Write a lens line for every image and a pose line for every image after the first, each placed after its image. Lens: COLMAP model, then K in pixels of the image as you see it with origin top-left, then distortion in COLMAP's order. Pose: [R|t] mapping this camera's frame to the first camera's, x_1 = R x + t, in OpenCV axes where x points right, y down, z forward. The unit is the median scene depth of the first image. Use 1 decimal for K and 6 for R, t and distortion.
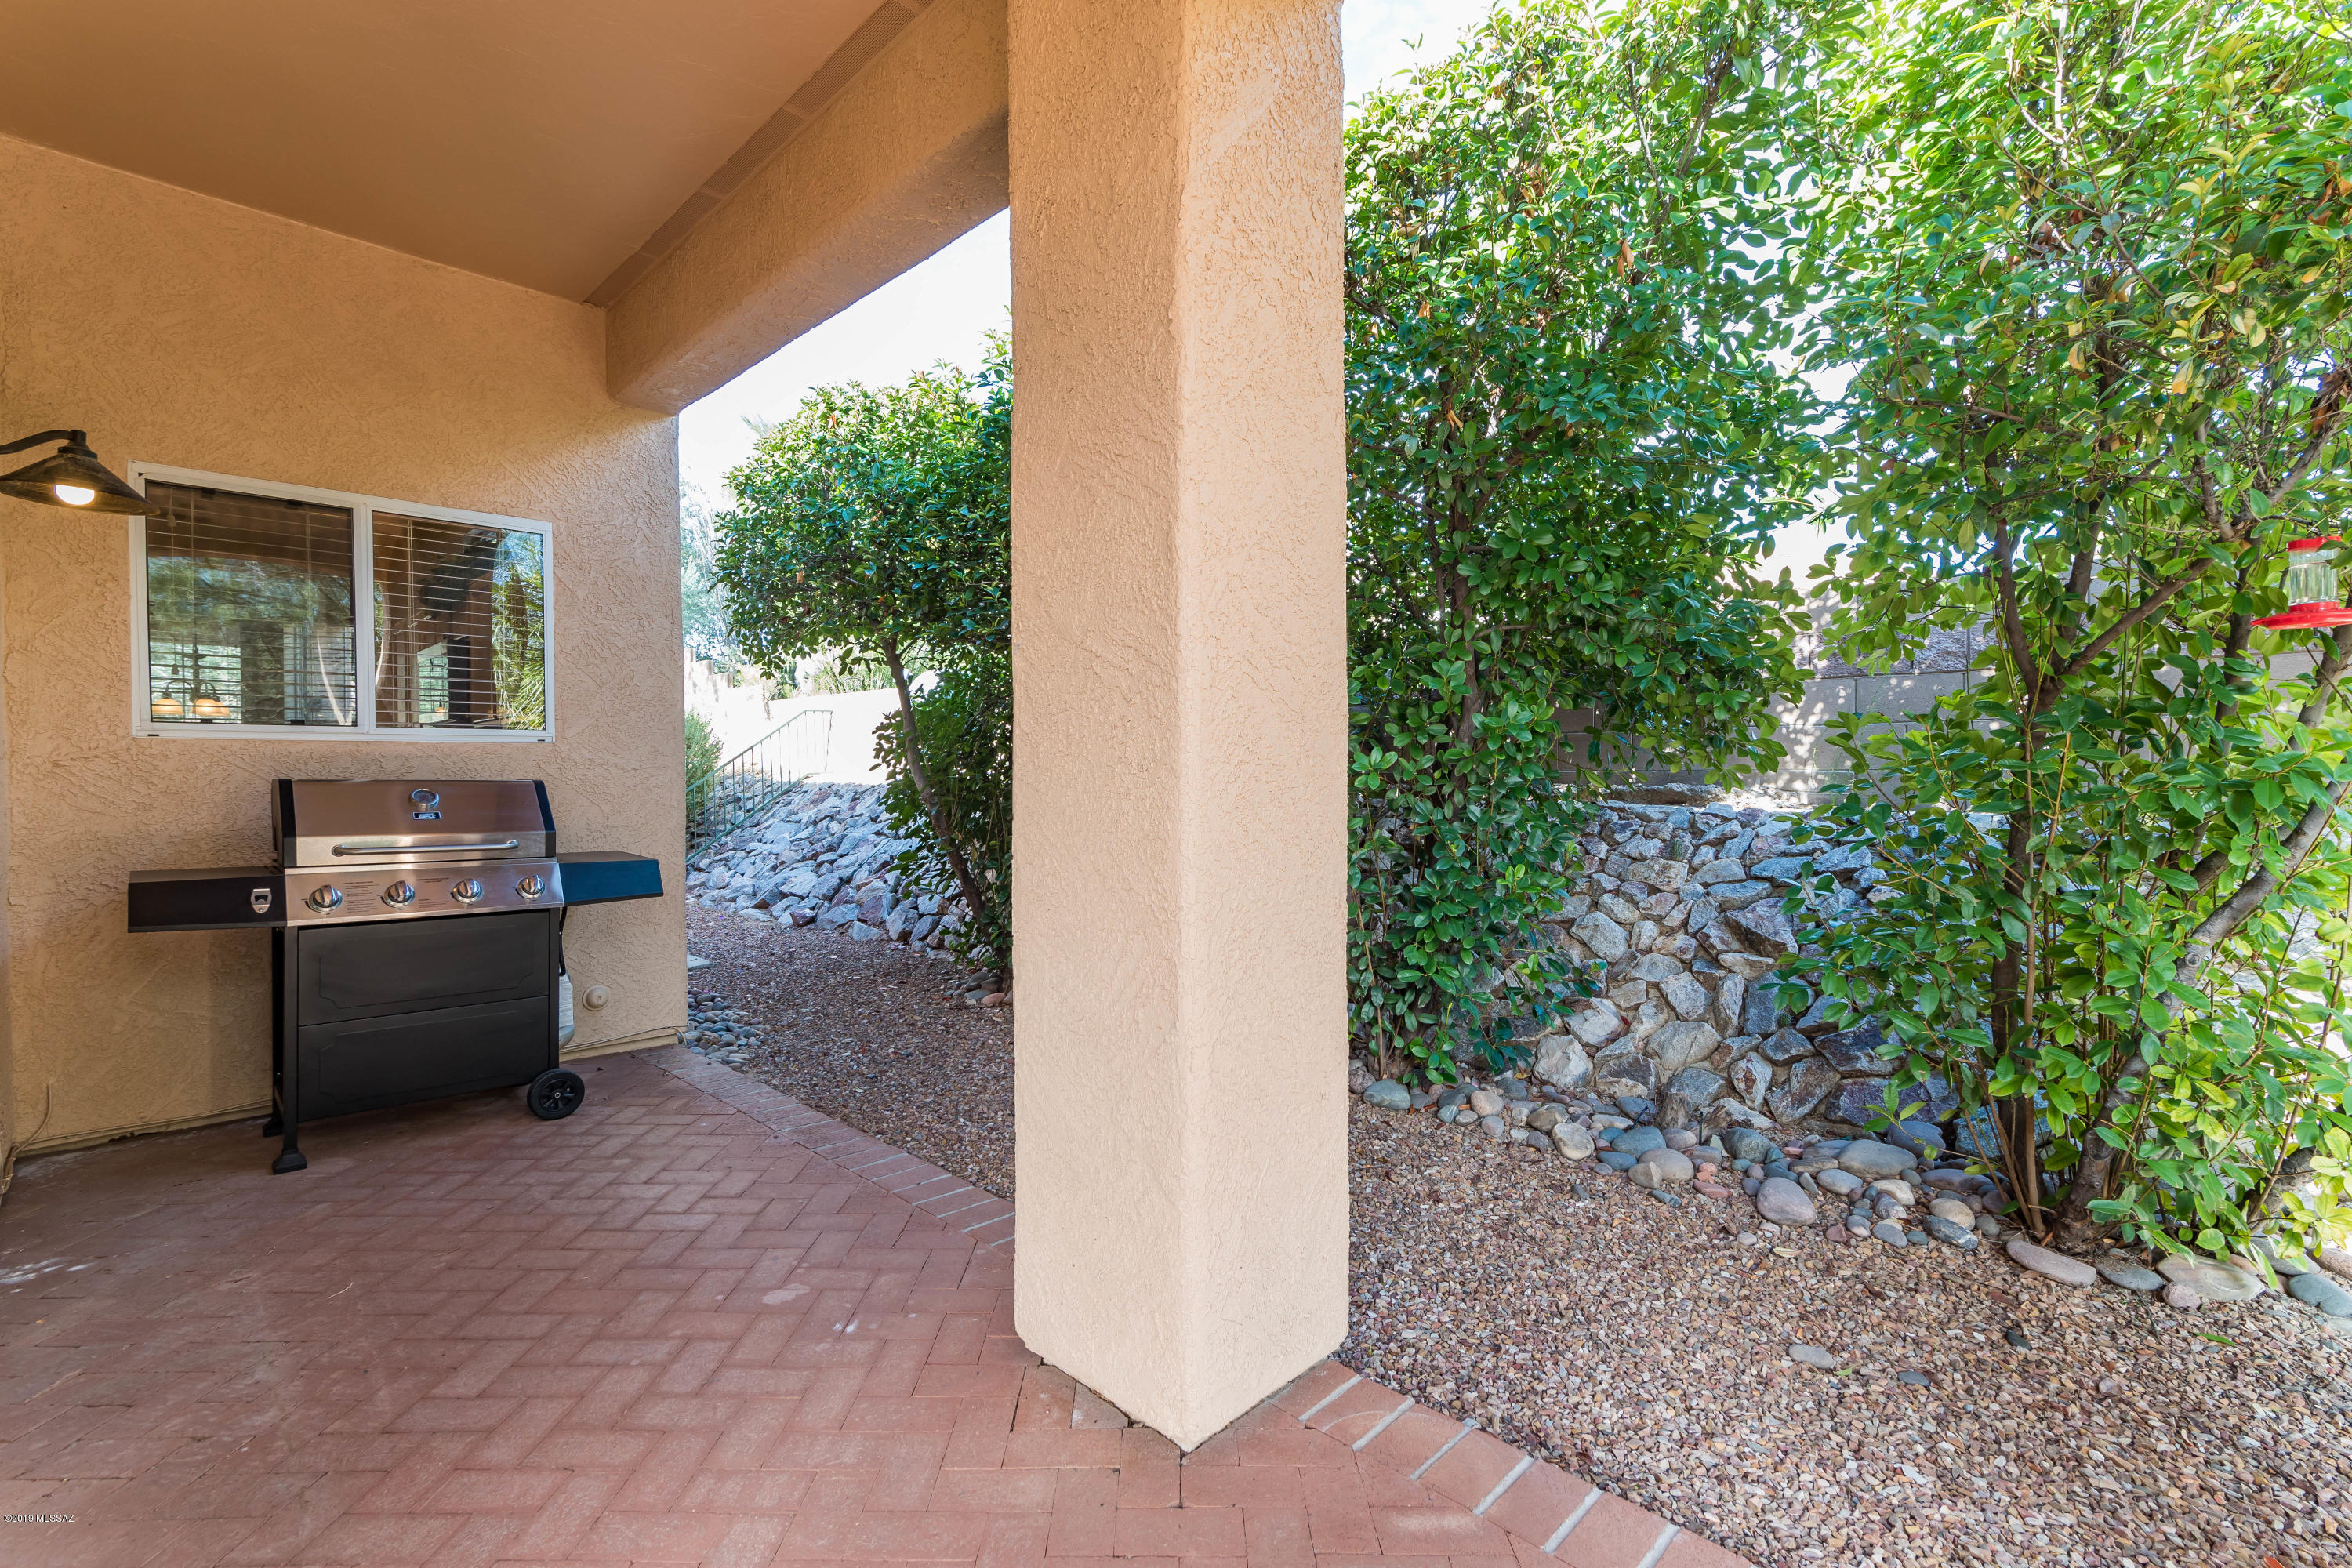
lens RADIAL K [[1004.1, 0, 1176.0], [0, 1004.1, 784.0], [0, 0, 1]] dist [0.002304, 0.000367]
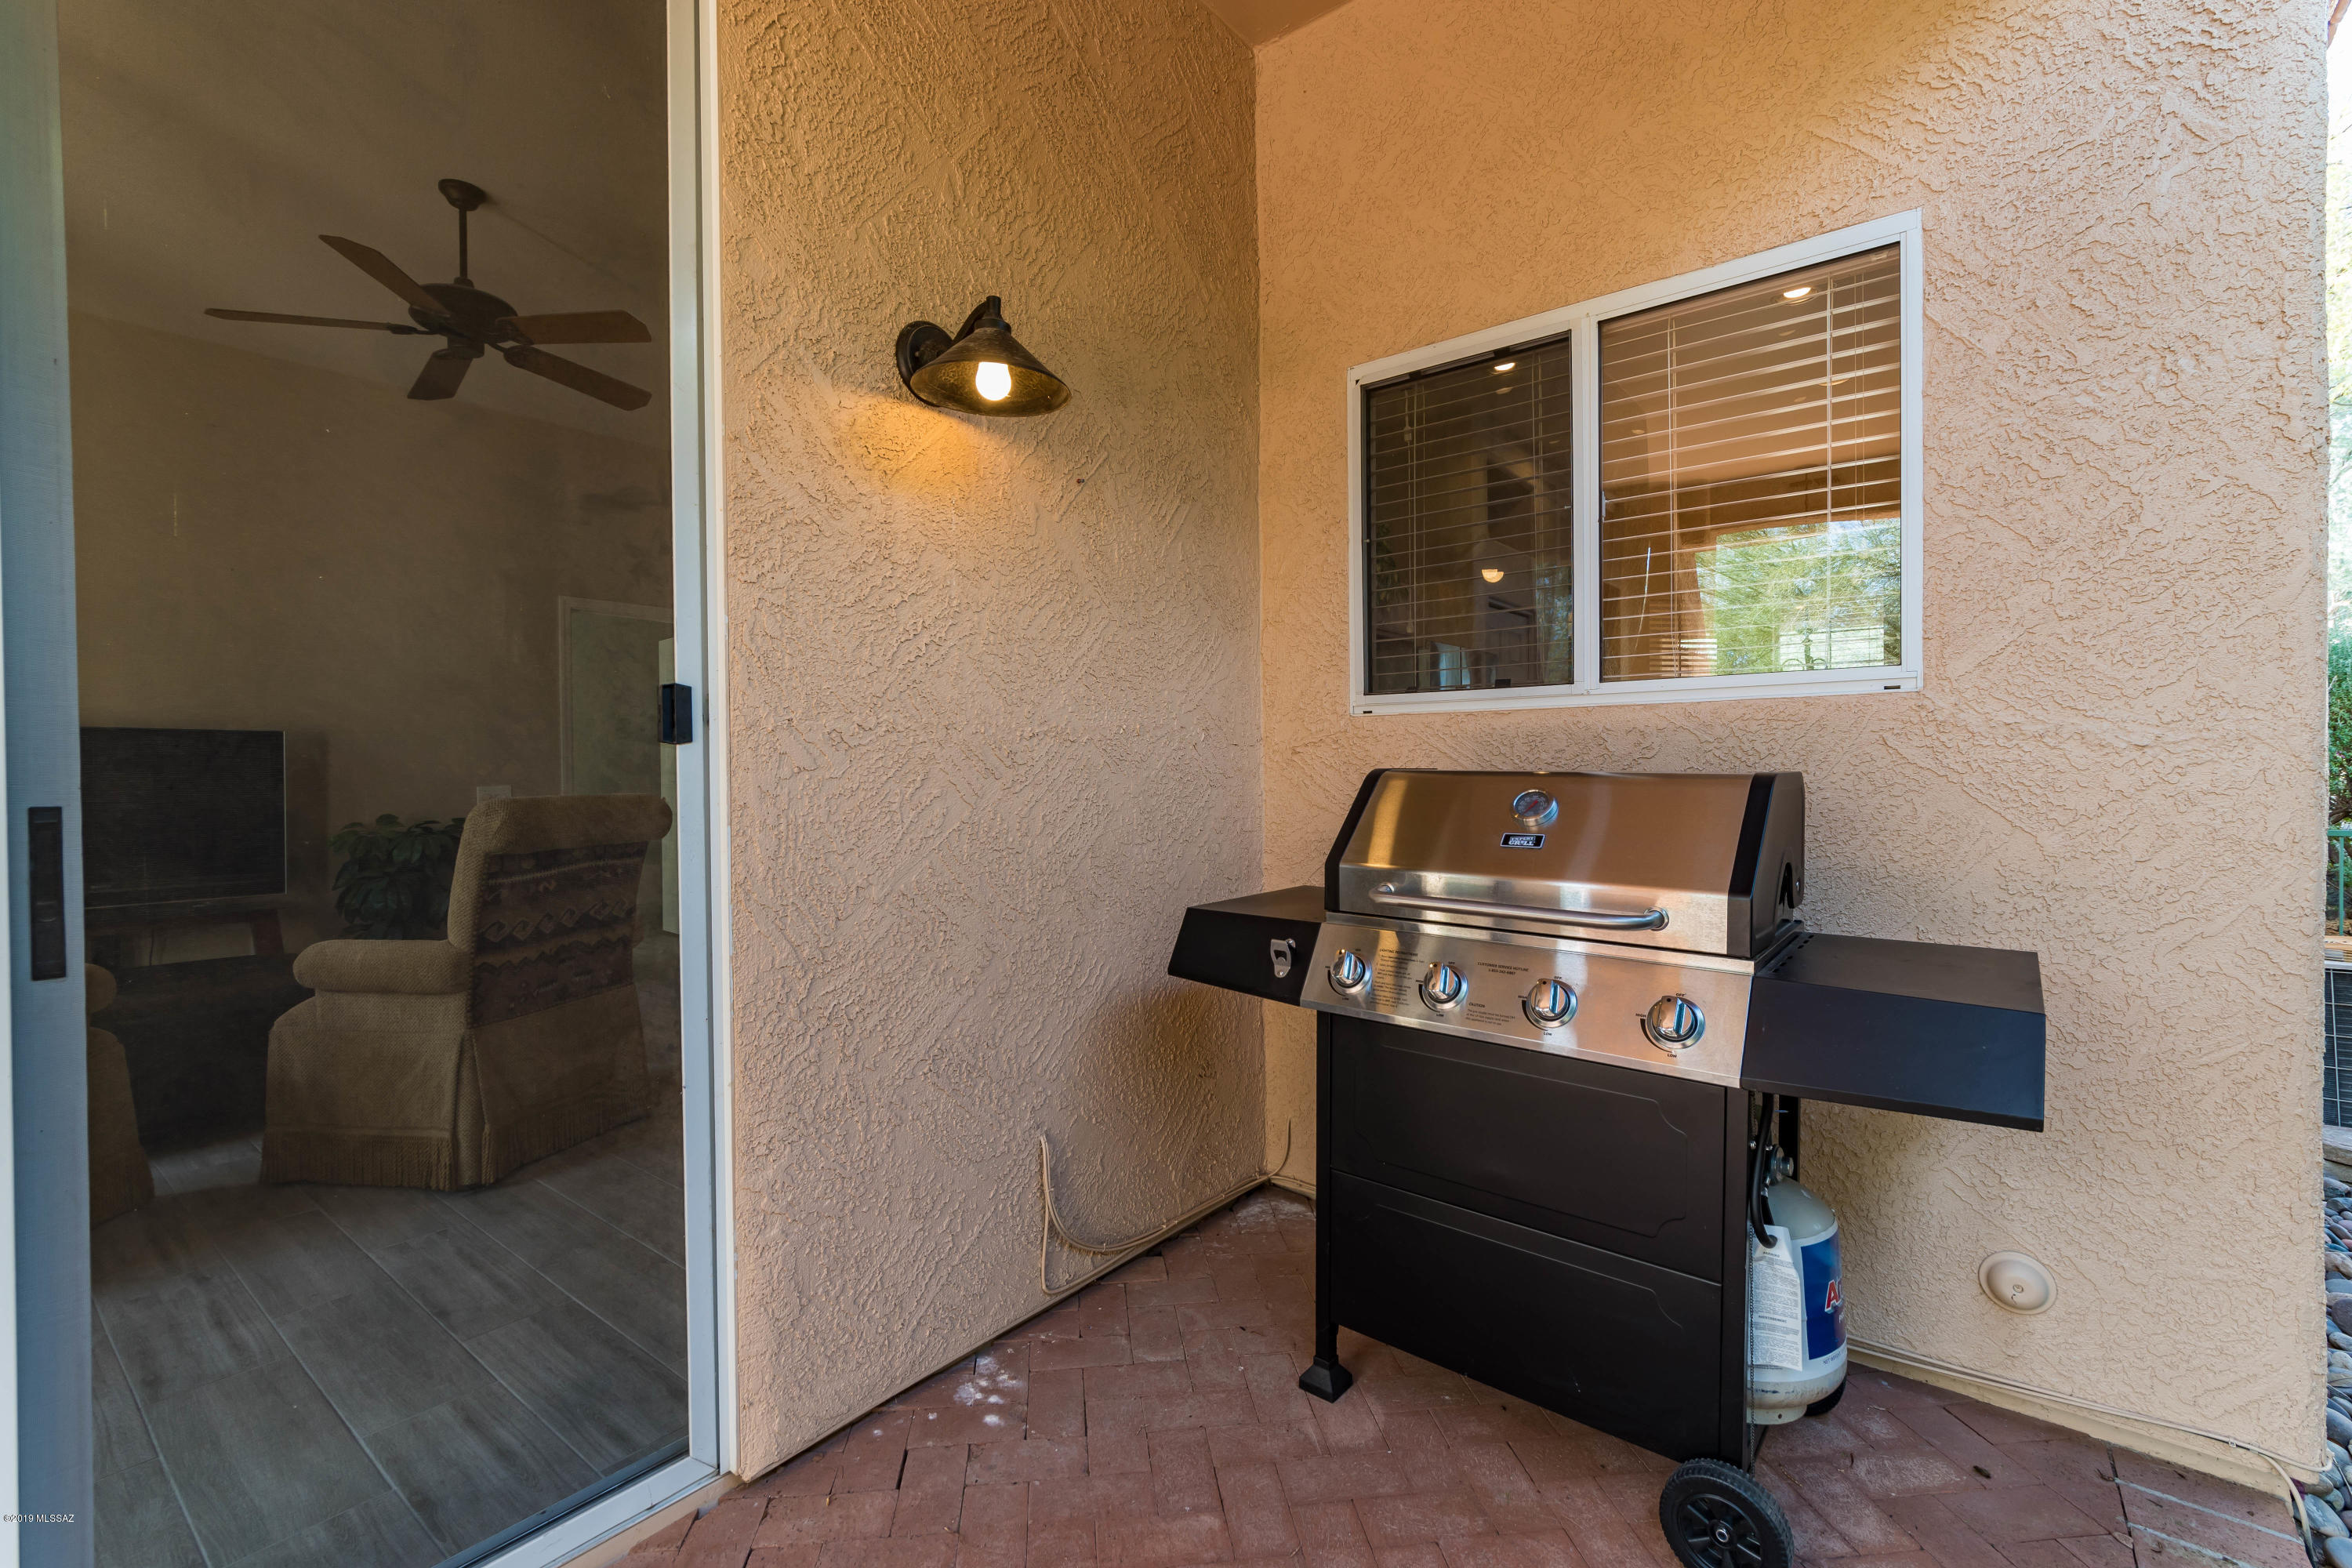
lens RADIAL K [[1021.9, 0, 1186.2], [0, 1021.9, 780.0], [0, 0, 1]] dist [-0.002709, 0.000629]
pose [[0.095597, 0.016343, -0.995286, -0.253492], [-0.001838, 0.999866, 0.016242, -0.008868], [0.995418, 0.000277, 0.095614, 0.839901]]
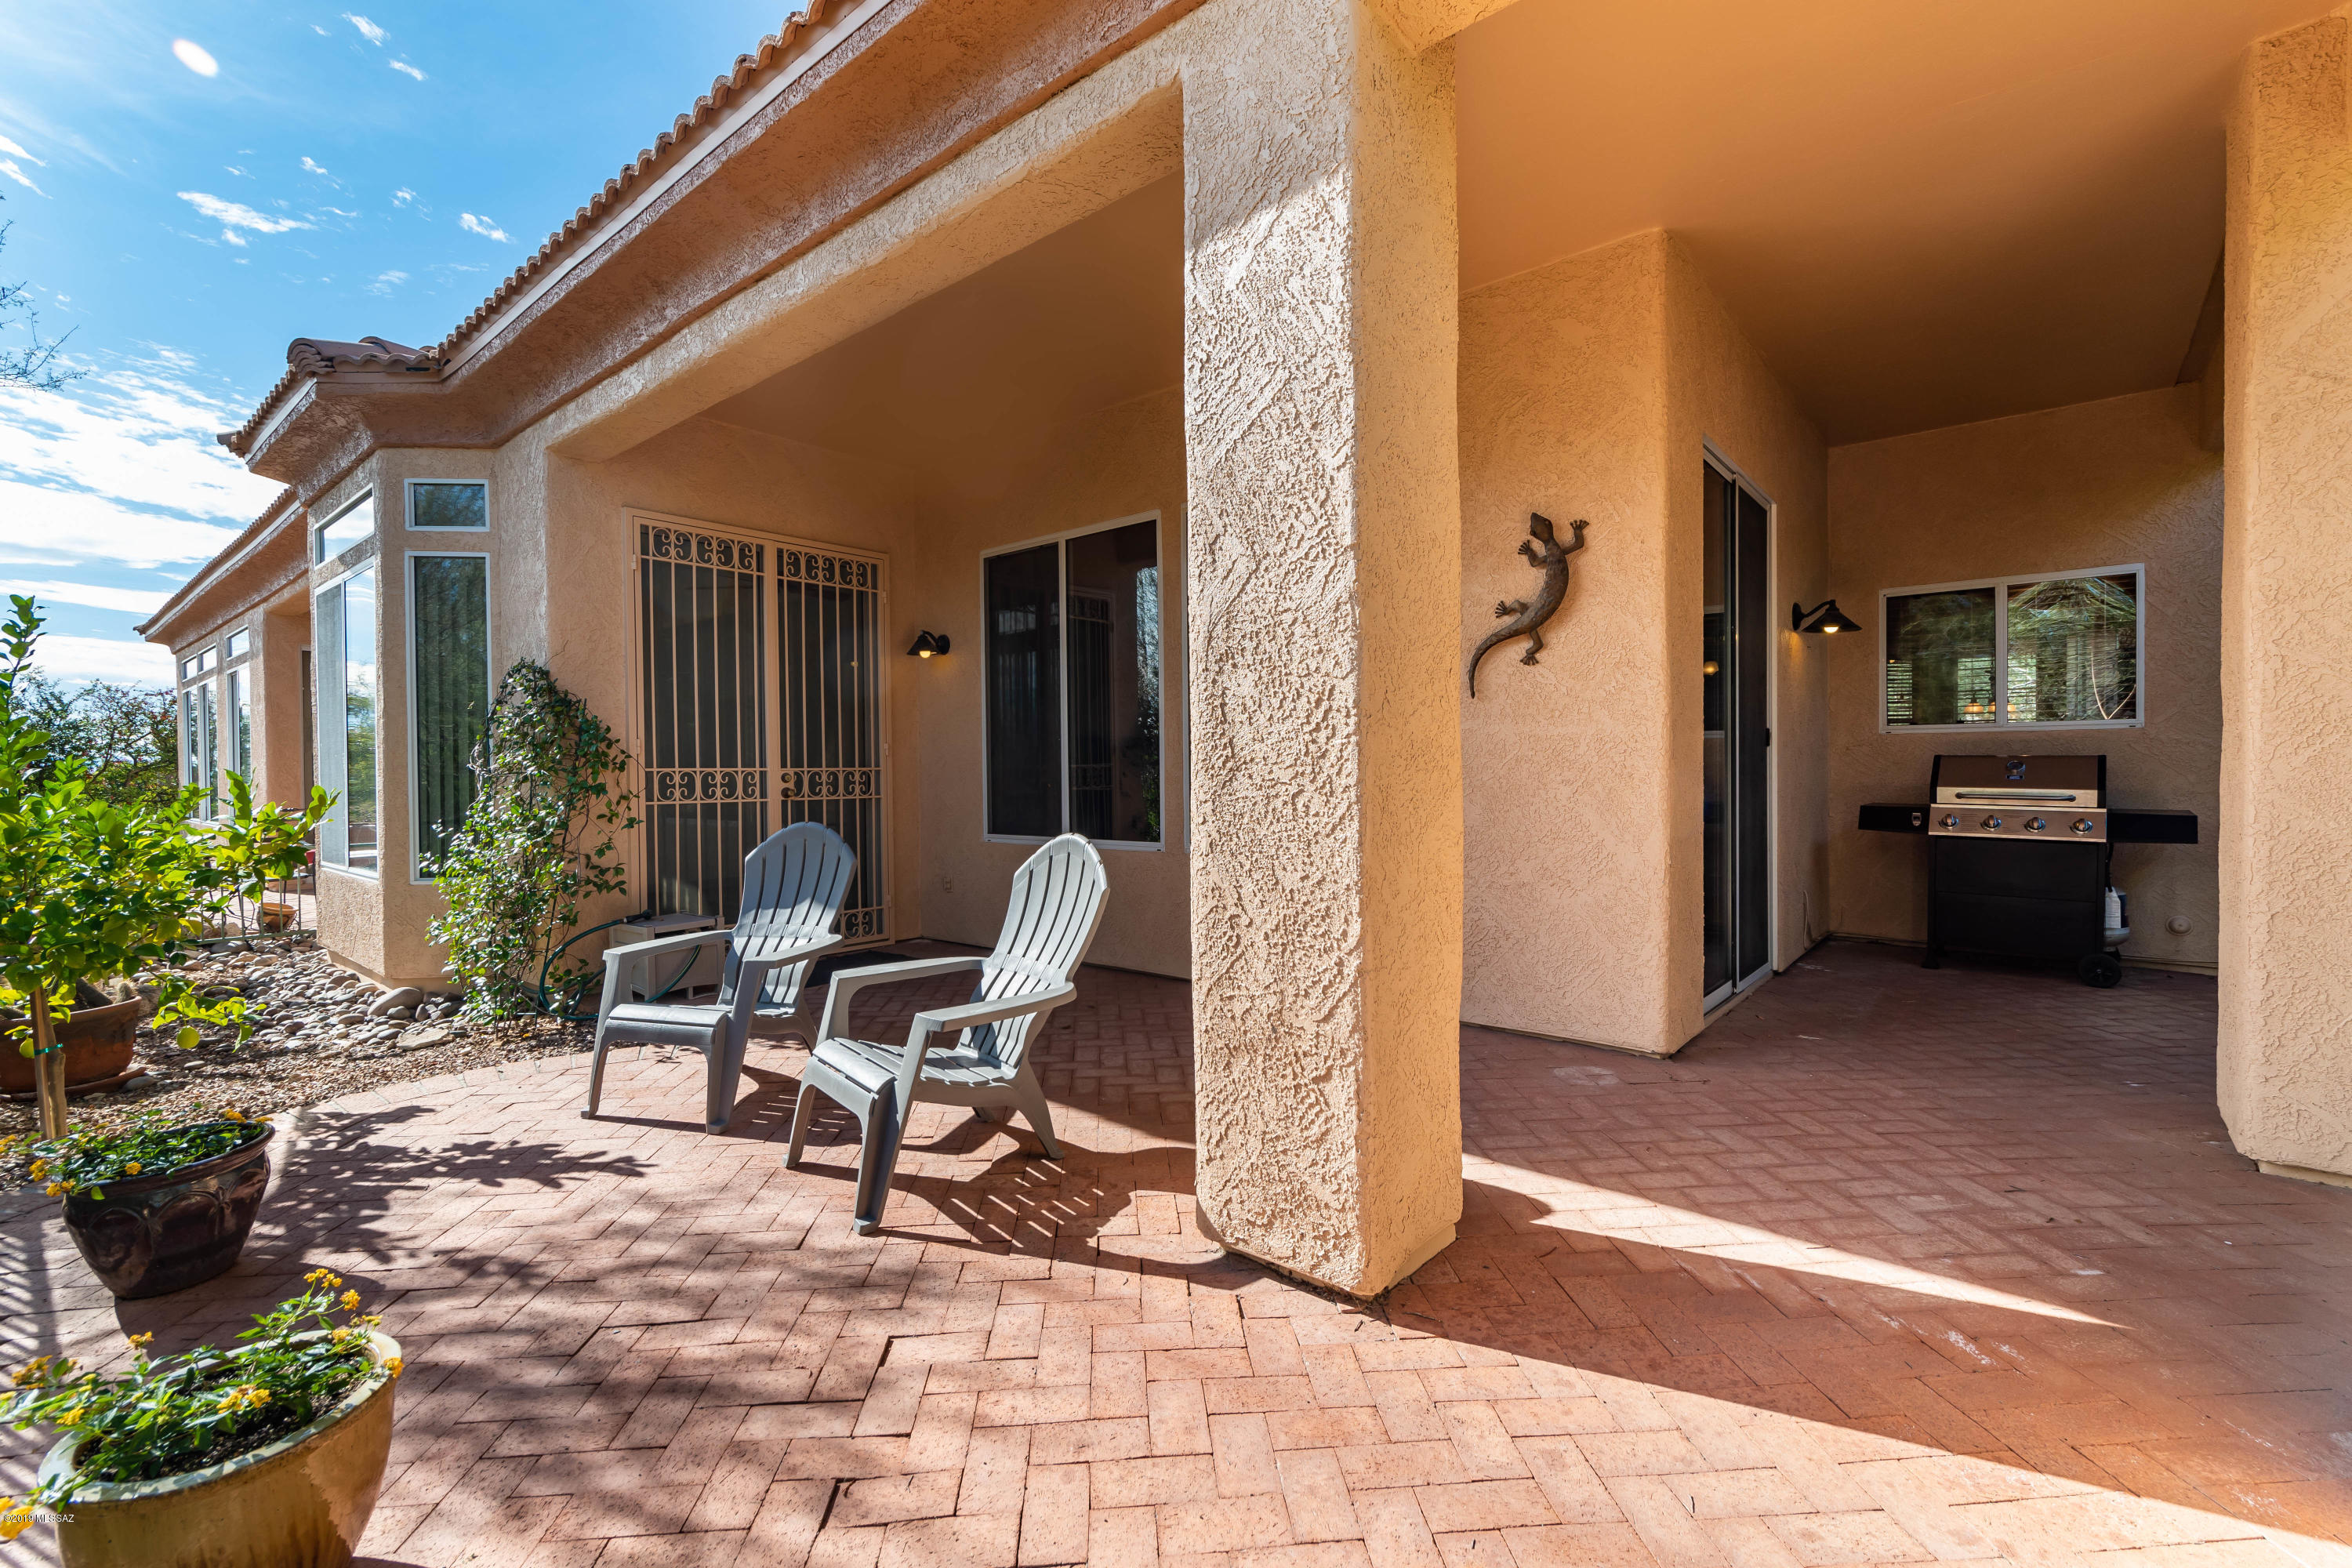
lens RADIAL K [[1021.9, 0, 1186.2], [0, 1021.9, 780.0], [0, 0, 1]] dist [-0.002709, 0.000629]
pose [[0.058984, 0.014865, -0.998148, 0.874777], [-0.001953, 0.999889, 0.014776, 0.015713], [0.998257, 0.001078, 0.059006, -0.454864]]
